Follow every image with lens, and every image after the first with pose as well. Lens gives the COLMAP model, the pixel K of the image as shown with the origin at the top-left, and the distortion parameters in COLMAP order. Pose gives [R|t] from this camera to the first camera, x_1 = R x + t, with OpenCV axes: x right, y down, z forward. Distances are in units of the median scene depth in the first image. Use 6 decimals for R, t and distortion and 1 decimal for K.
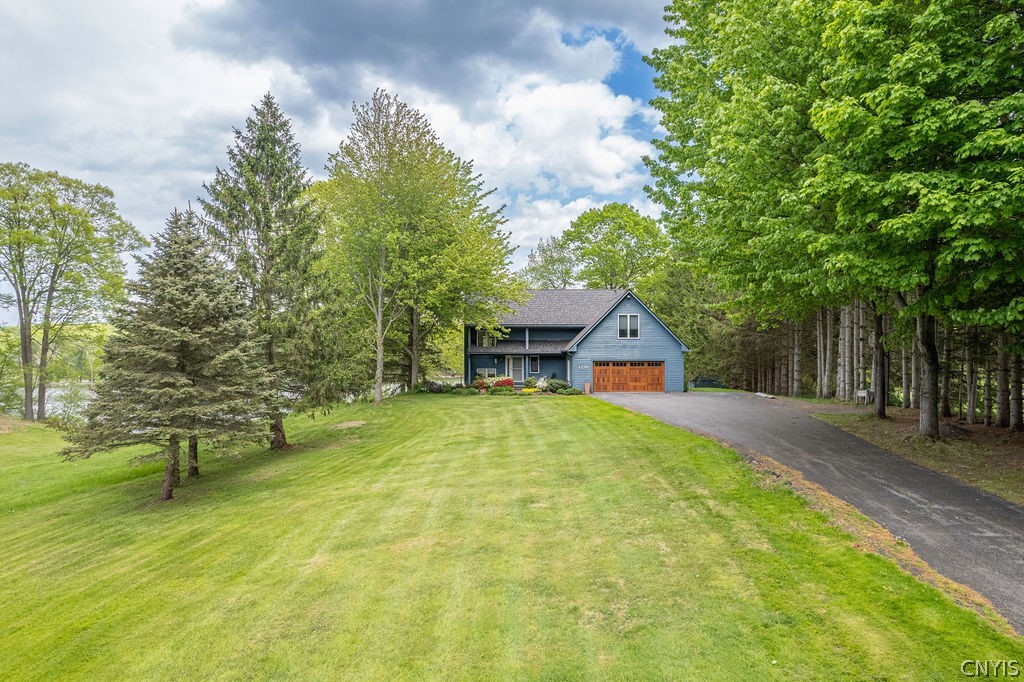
lens RADIAL K [[664.0, 0, 512.0], [0, 664.0, 341.0], [0, 0, 1]] dist [-0.076905, 0.068622]
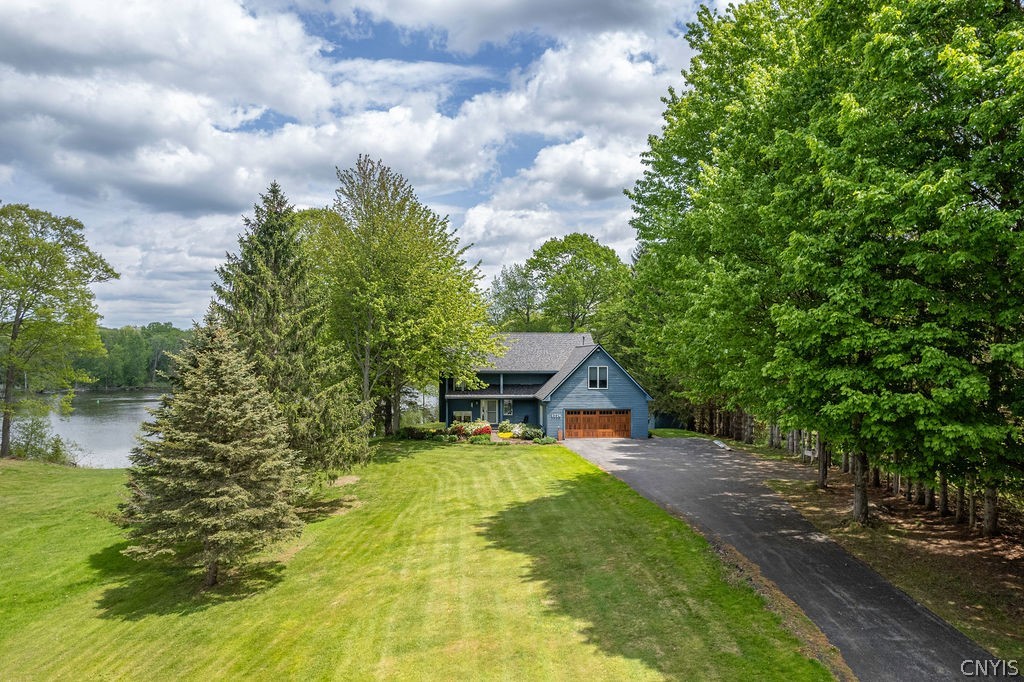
lens RADIAL K [[670.3, 0, 508.7], [0, 670.3, 337.7], [0, 0, 1]] dist [-0.081474, 0.071502]
pose [[0.997838, 0.000613, 0.065721, -0.040831], [-0.000153, 0.999975, -0.007001, -0.079671], [-0.065724, 0.006976, 0.997813, -0.078176]]
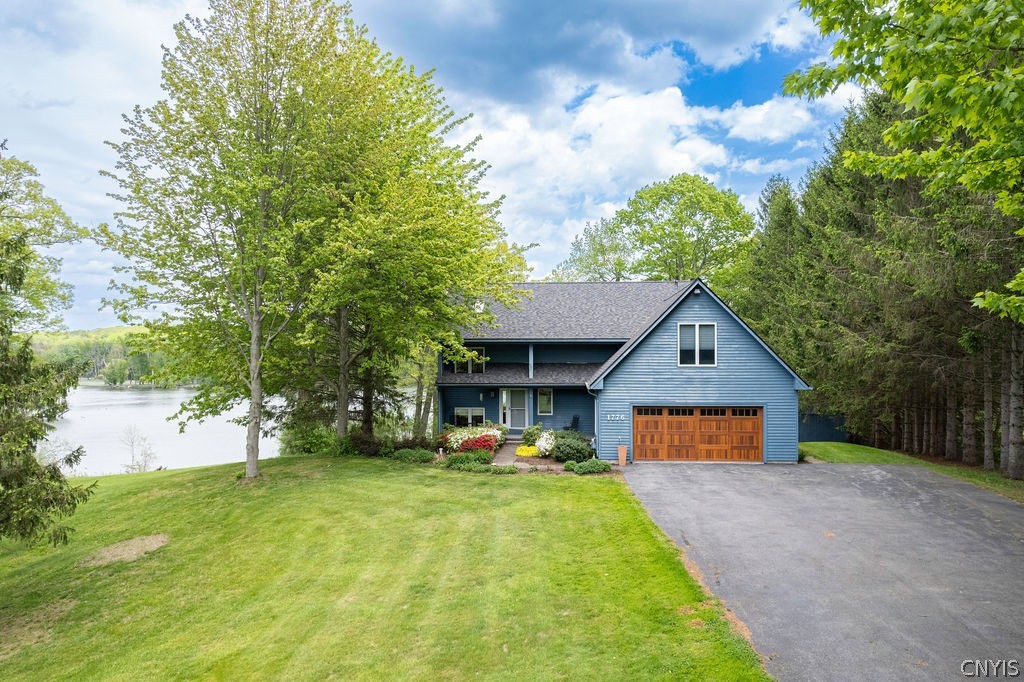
lens RADIAL K [[670.3, 0, 508.7], [0, 670.3, 337.7], [0, 0, 1]] dist [-0.081474, 0.071502]
pose [[0.994046, -0.003209, -0.108915, 0.079224], [0.002760, 0.999987, -0.004278, -0.025984], [0.108928, 0.003952, 0.994042, 0.424322]]
